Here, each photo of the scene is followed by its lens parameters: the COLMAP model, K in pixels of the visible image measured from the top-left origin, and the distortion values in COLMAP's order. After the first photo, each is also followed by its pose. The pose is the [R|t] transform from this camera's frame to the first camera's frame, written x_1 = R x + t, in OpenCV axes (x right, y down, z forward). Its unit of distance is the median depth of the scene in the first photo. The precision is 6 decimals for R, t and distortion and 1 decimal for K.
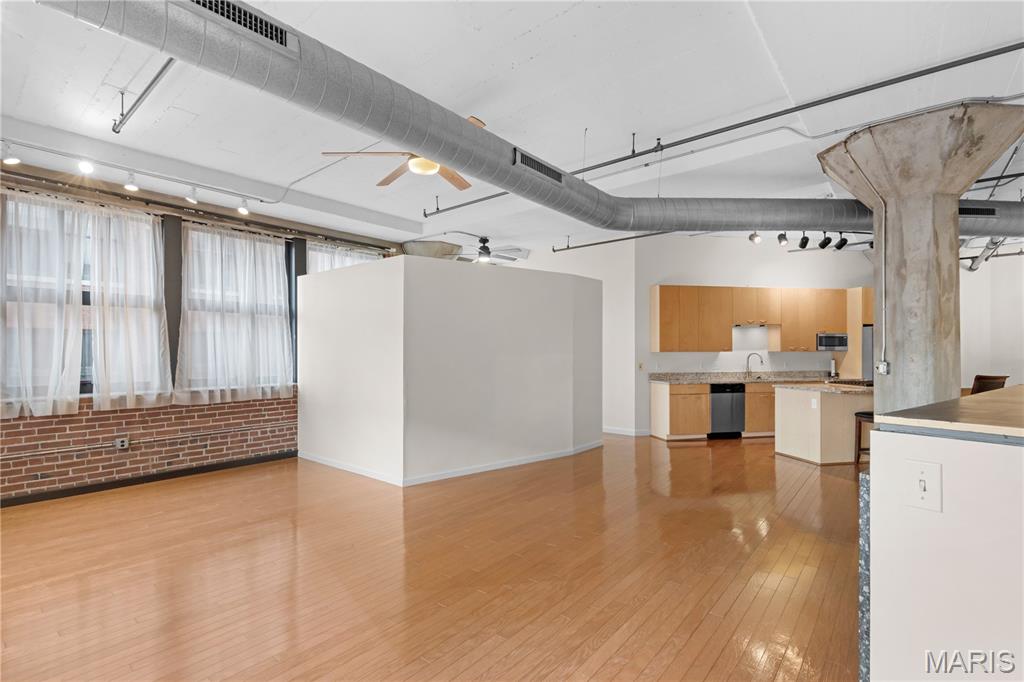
lens RADIAL K [[470.1, 0, 507.2], [0, 470.1, 358.9], [0, 0, 1]] dist [0.003905, -0.002732]
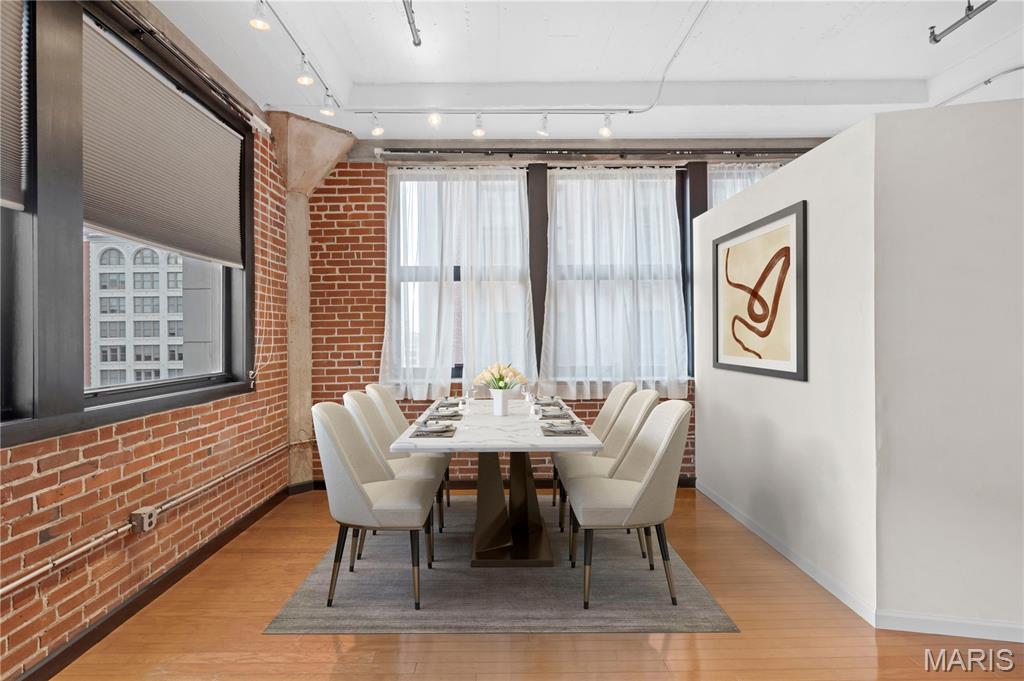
lens RADIAL K [[522.7, 0, 508.3], [0, 522.7, 328.6], [0, 0, 1]] dist [0.010744, -0.001889]
pose [[0.649954, -0.012086, -0.759878, -0.051602], [-0.006268, 0.999754, -0.021262, -0.000887], [0.759948, 0.018582, 0.649718, 0.326576]]
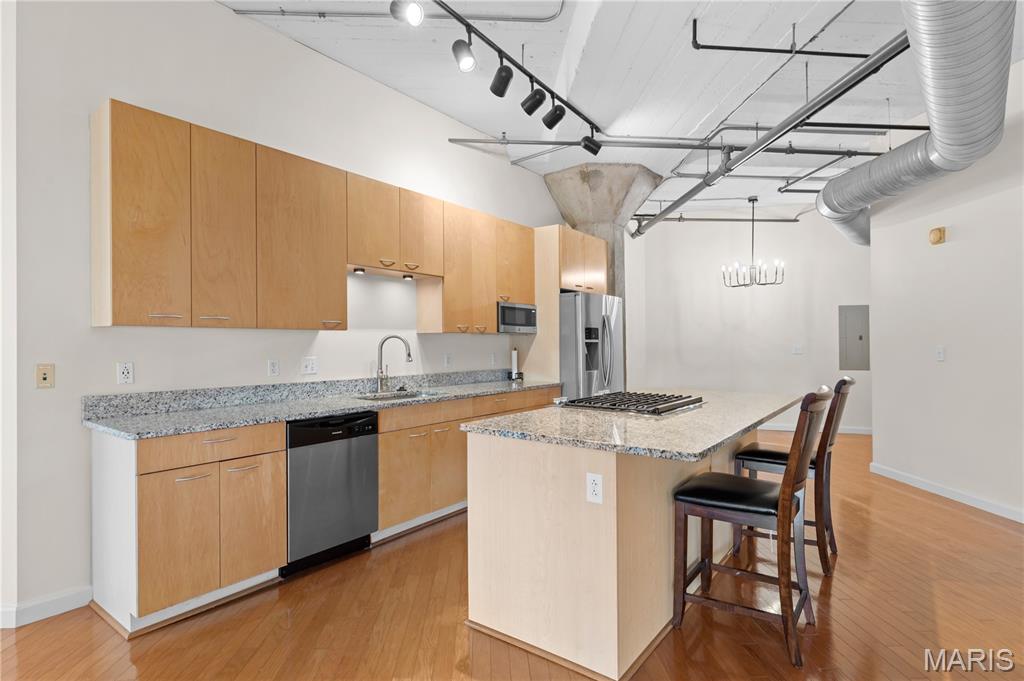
lens RADIAL K [[522.7, 0, 515.1], [0, 522.7, 335.4], [0, 0, 1]] dist [0.010744, -0.001889]
pose [[0.729265, 0.014386, 0.684080, 0.343619], [0.005188, 0.999634, -0.026553, 0.001792], [-0.684212, 0.022914, 0.728923, 0.714061]]
